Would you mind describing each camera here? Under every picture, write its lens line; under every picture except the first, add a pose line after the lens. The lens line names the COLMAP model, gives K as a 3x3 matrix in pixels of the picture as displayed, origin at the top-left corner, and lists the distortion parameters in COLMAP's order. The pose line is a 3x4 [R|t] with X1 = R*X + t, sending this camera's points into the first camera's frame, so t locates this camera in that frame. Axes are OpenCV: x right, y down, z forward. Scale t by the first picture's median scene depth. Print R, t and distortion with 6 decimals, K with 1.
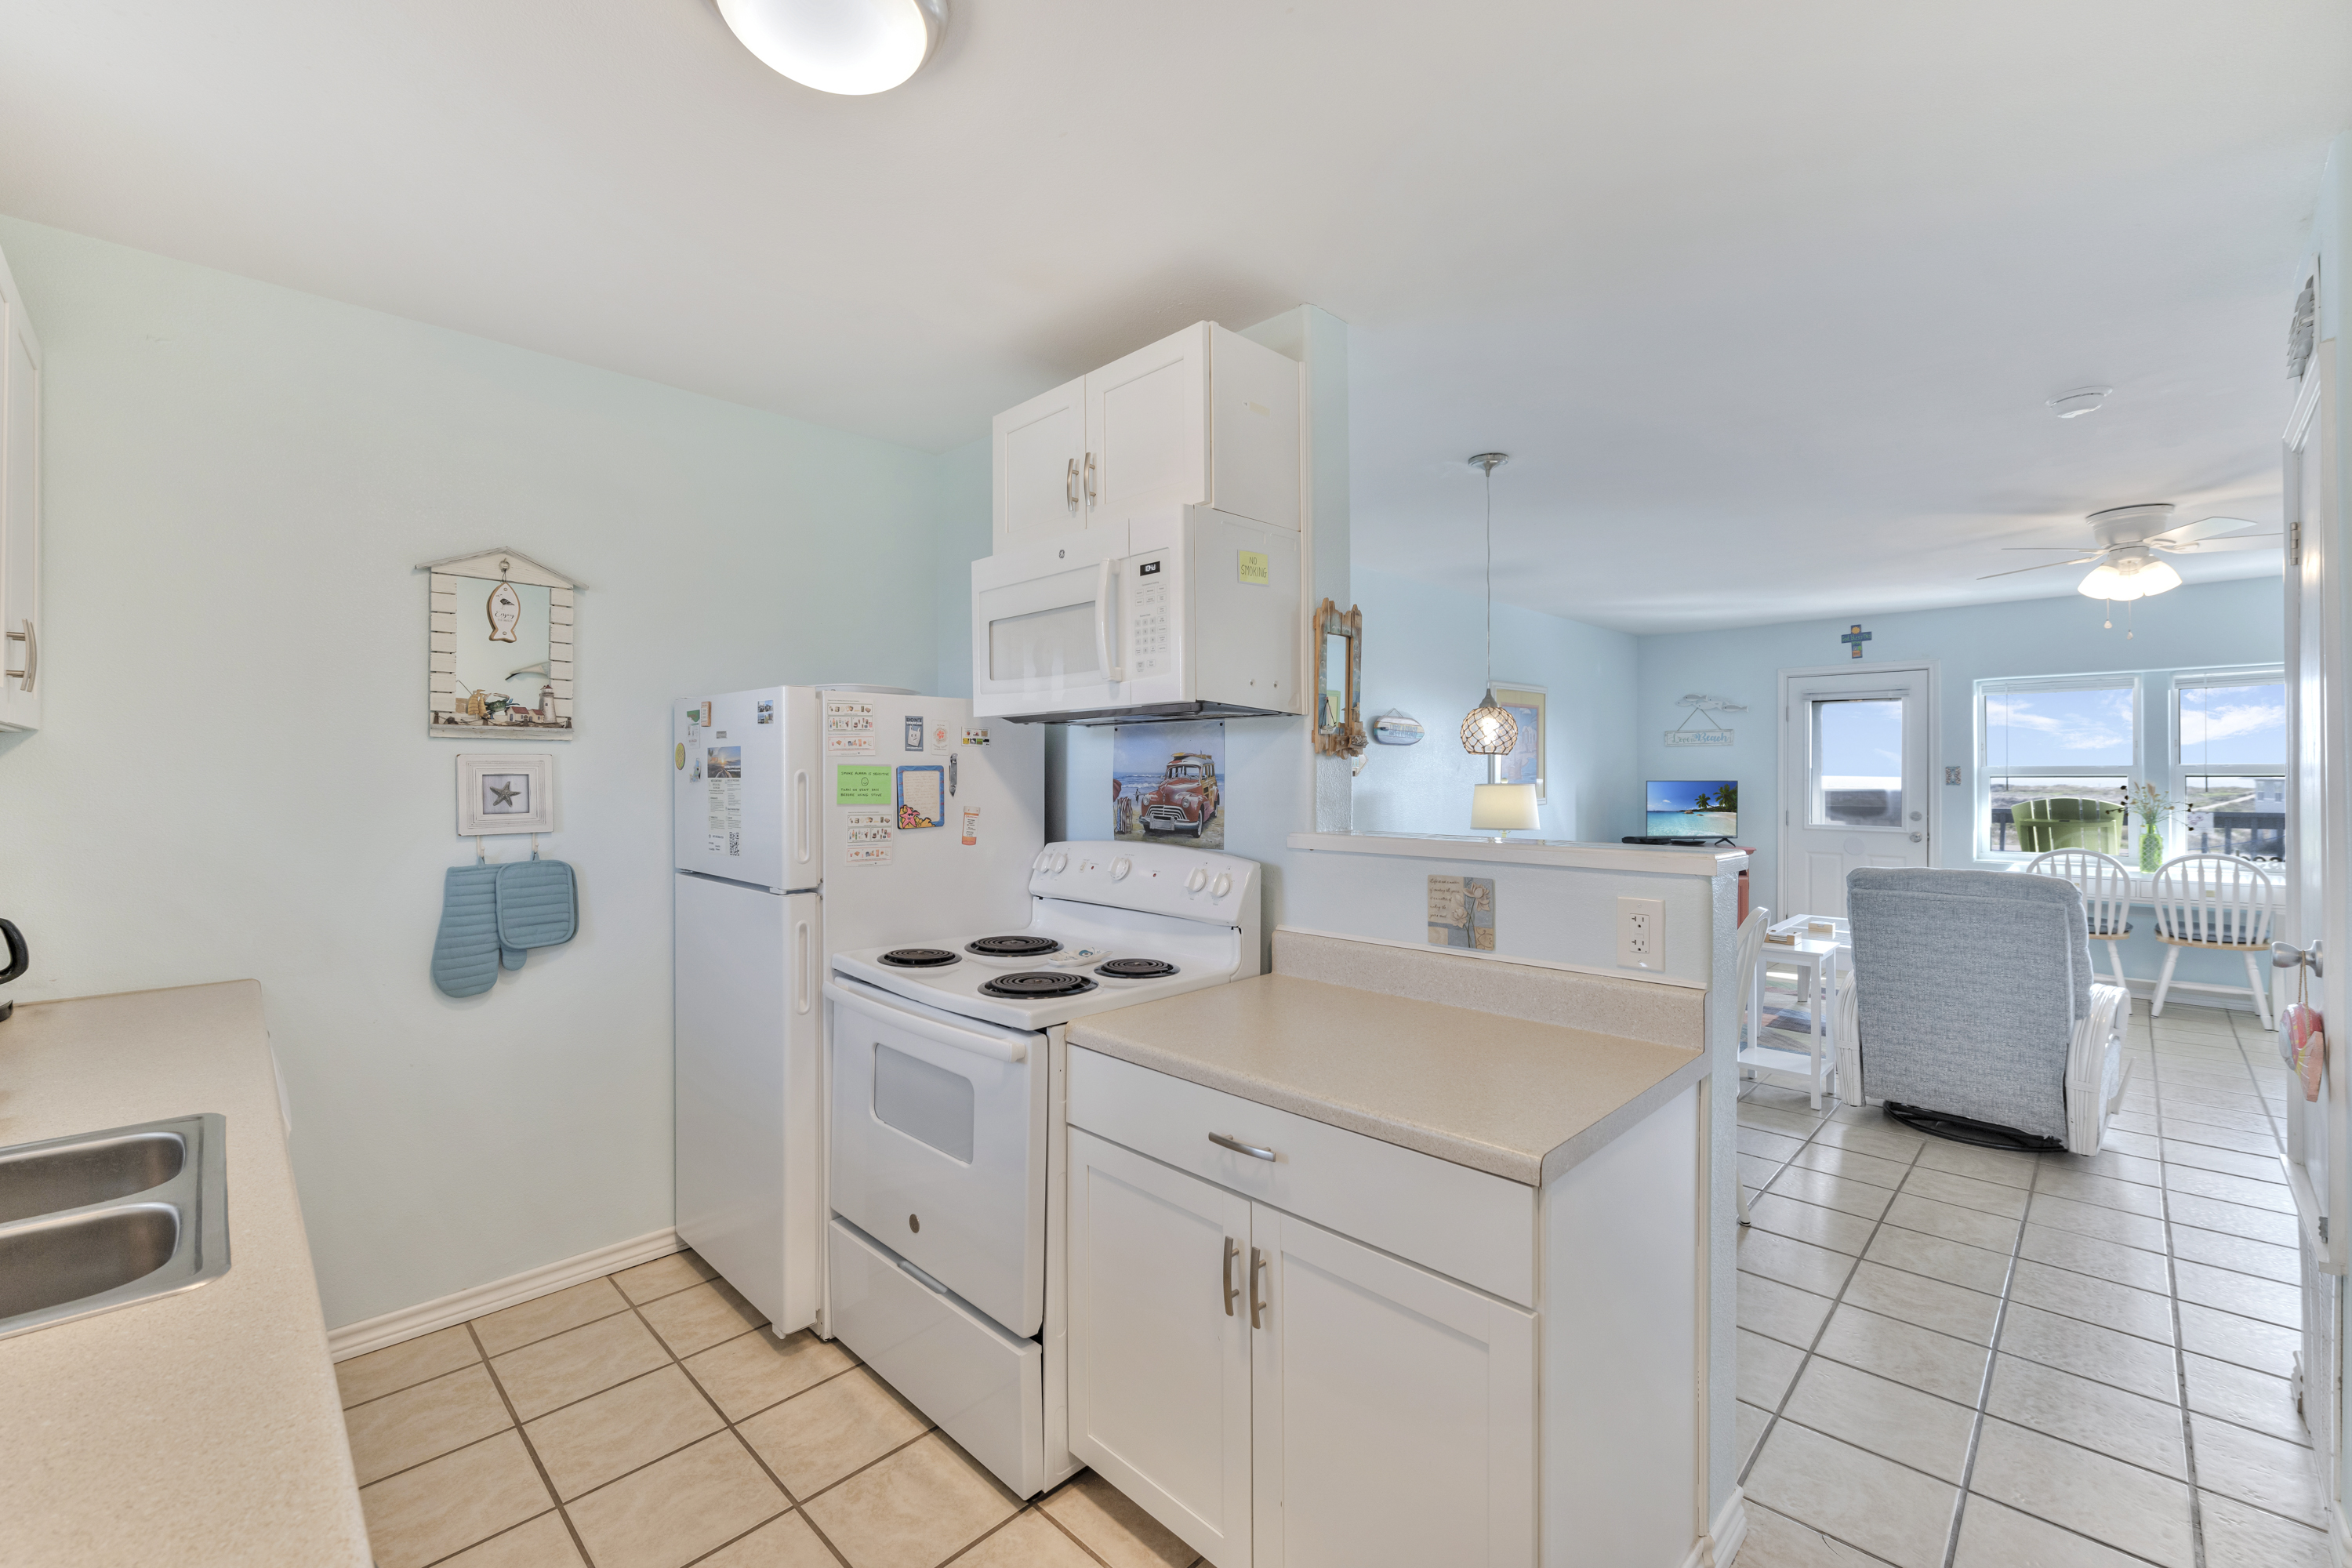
lens RADIAL K [[962.4, 0, 1186.3], [0, 962.4, 779.7], [0, 0, 1]] dist [-0.011036, 0.001108]
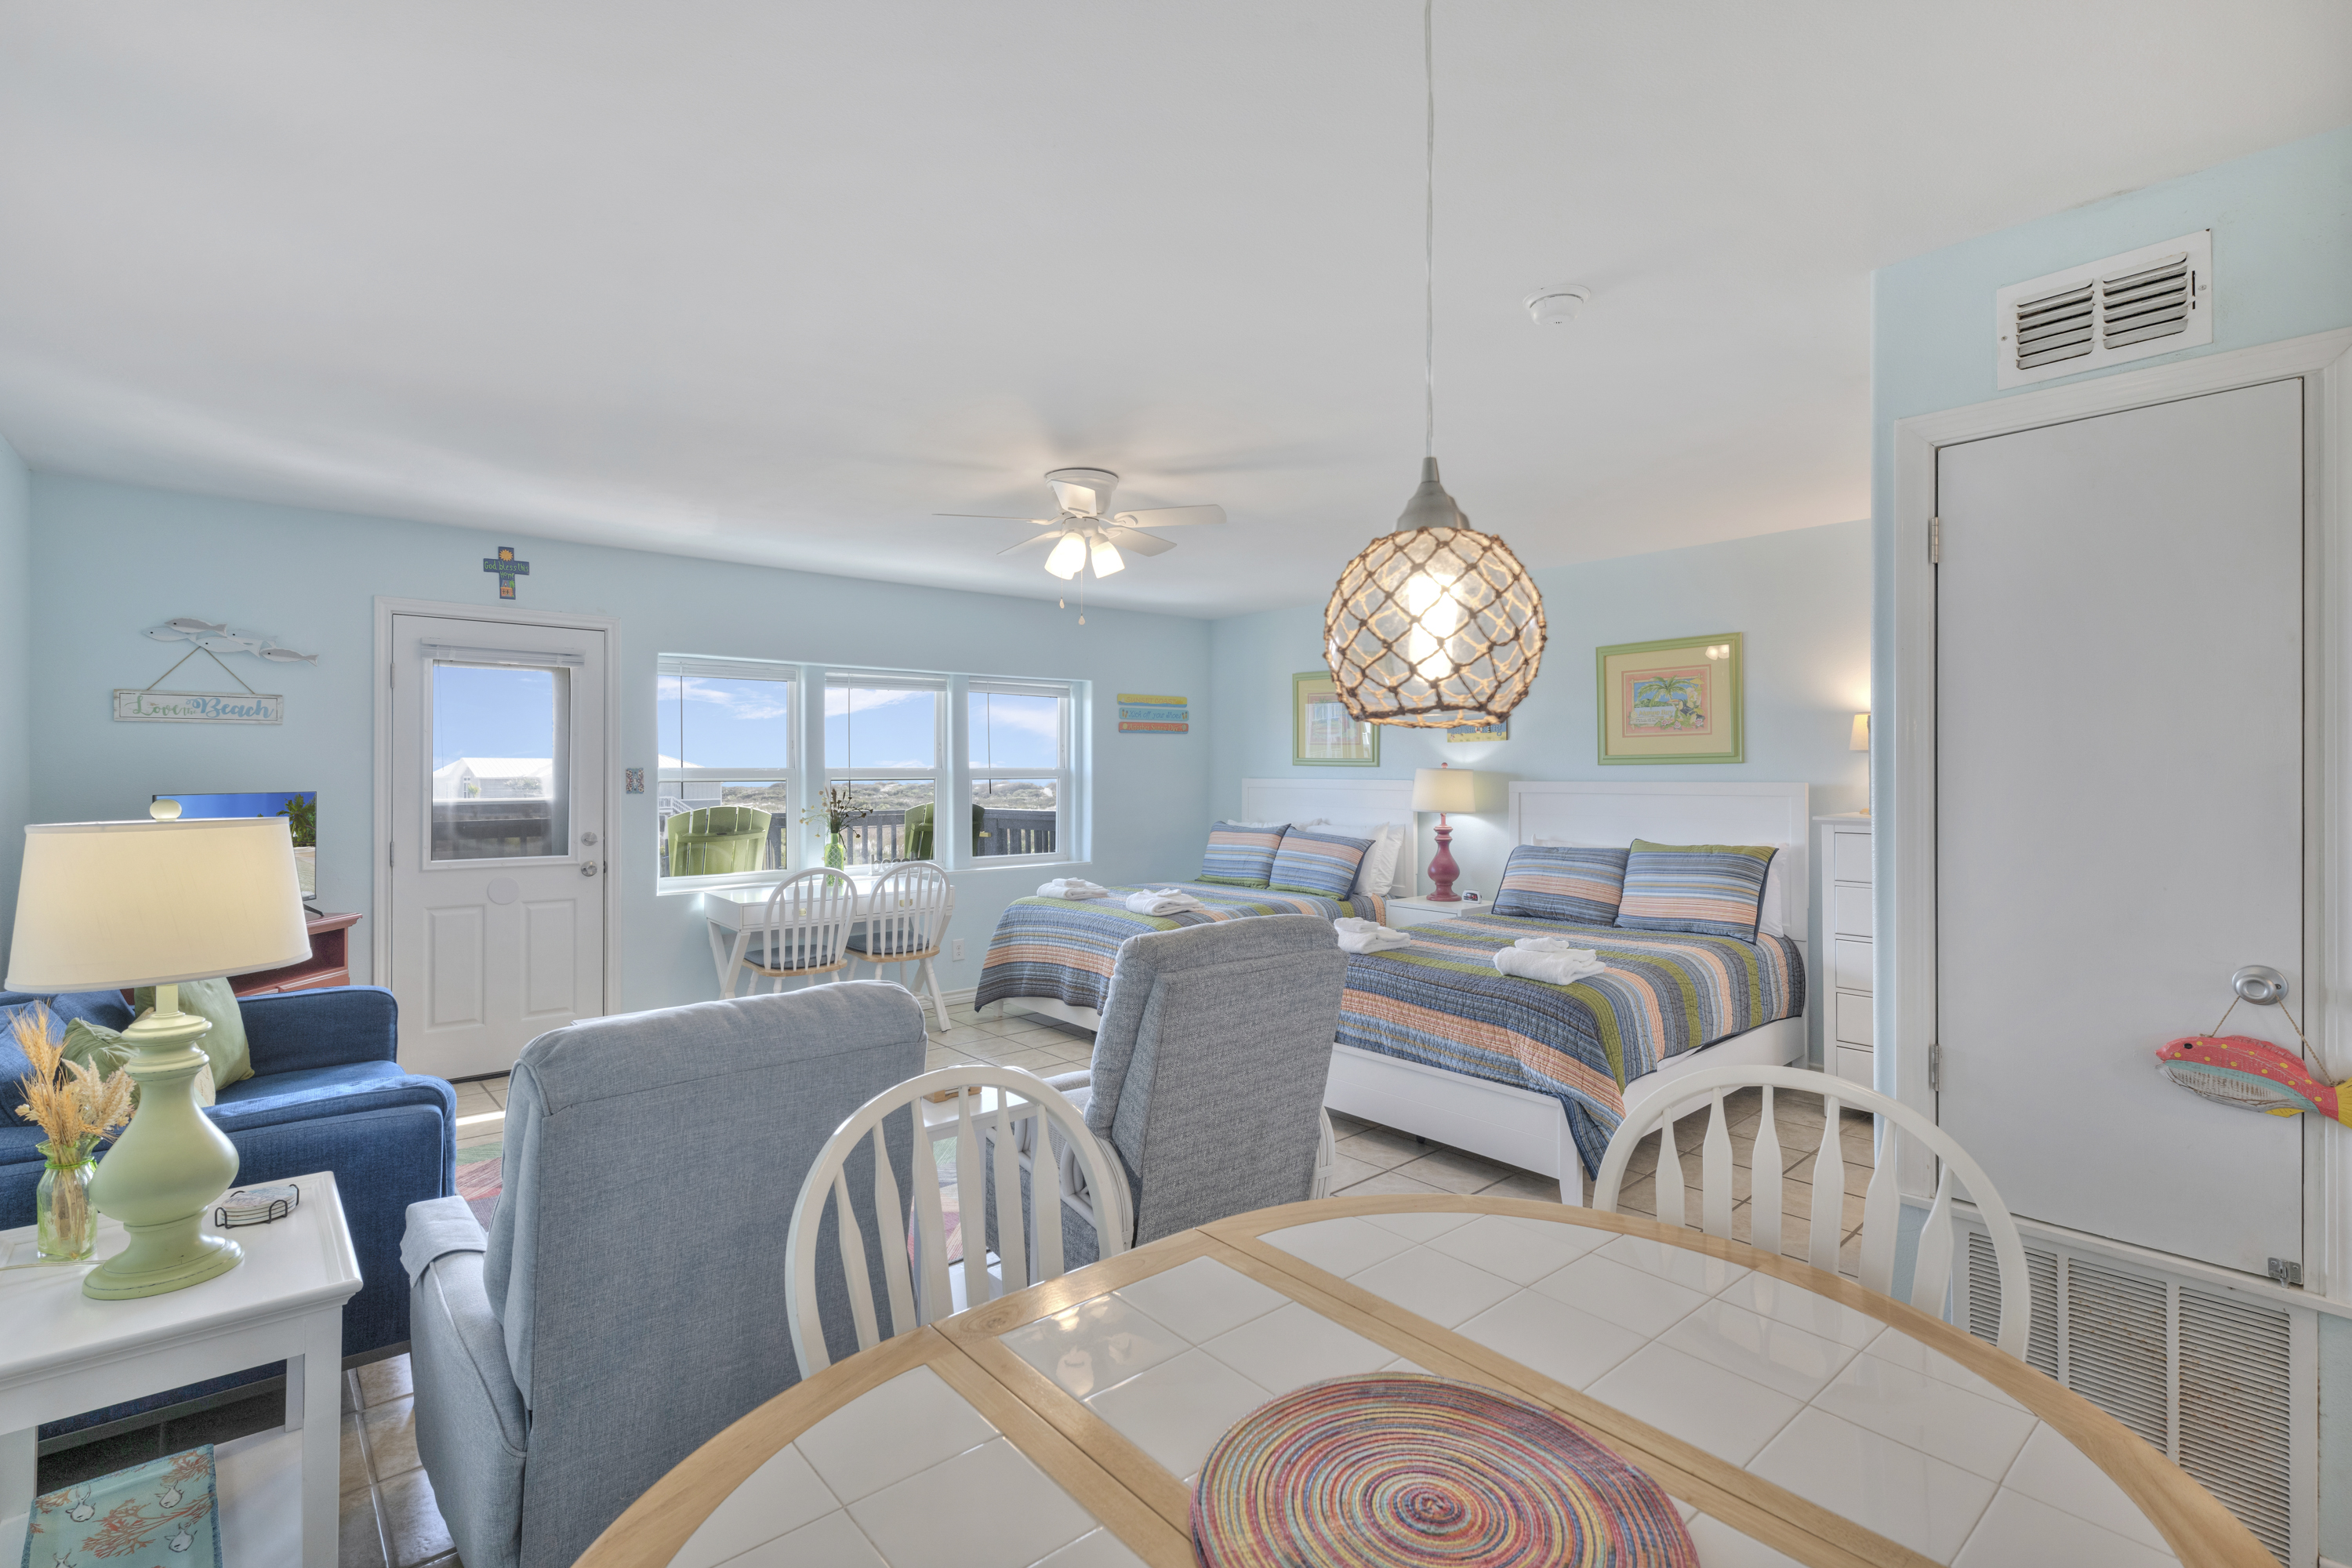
lens RADIAL K [[1068.8, 0, 1153.6], [0, 1068.8, 777.4], [0, 0, 1]] dist [-0.000794, 0.000613]
pose [[0.082108, -0.003863, 0.996616, 0.034896], [0.004637, 0.999983, 0.003494, -0.014992], [-0.996613, 0.004335, 0.082125, 1.165721]]
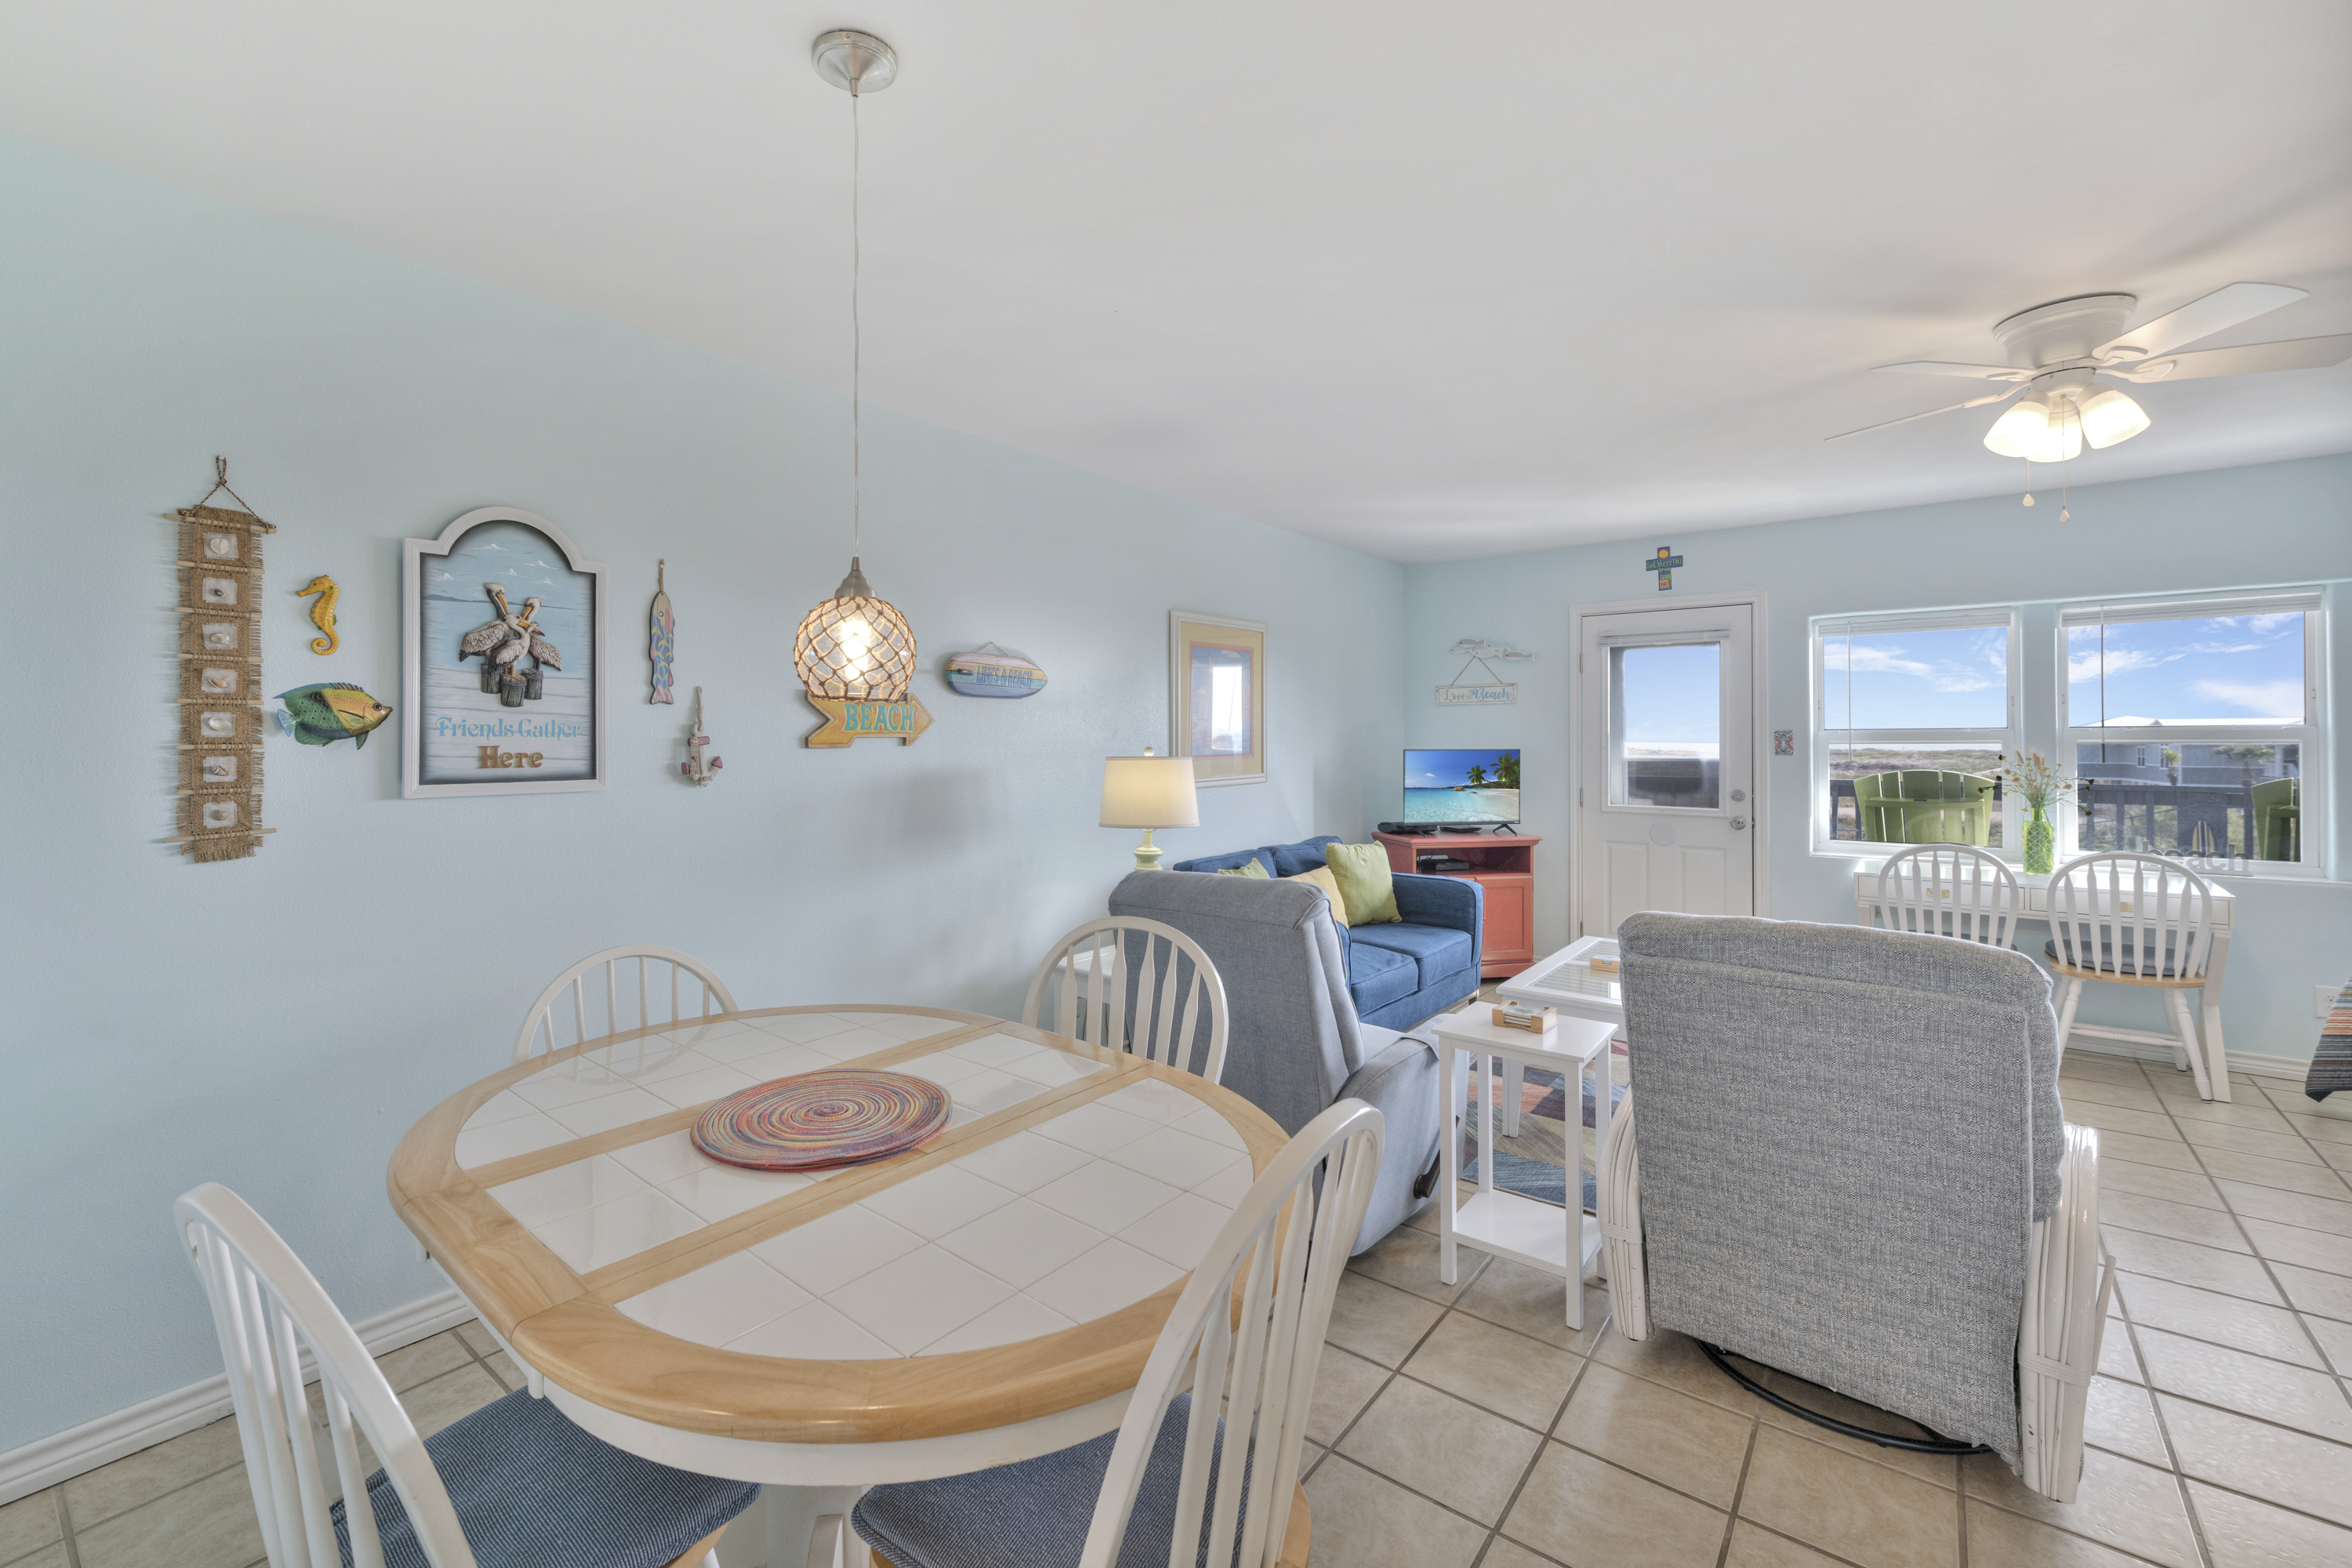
lens RADIAL K [[978.6, 0, 1117.7], [0, 978.6, 737.2], [0, 0, 1]] dist [-0.006645, -0.001684]
pose [[0.996430, -0.000571, 0.084425, 0.445503], [0.001201, 0.999972, -0.007407, -0.005963], [-0.084419, 0.007481, 0.996402, 0.580980]]
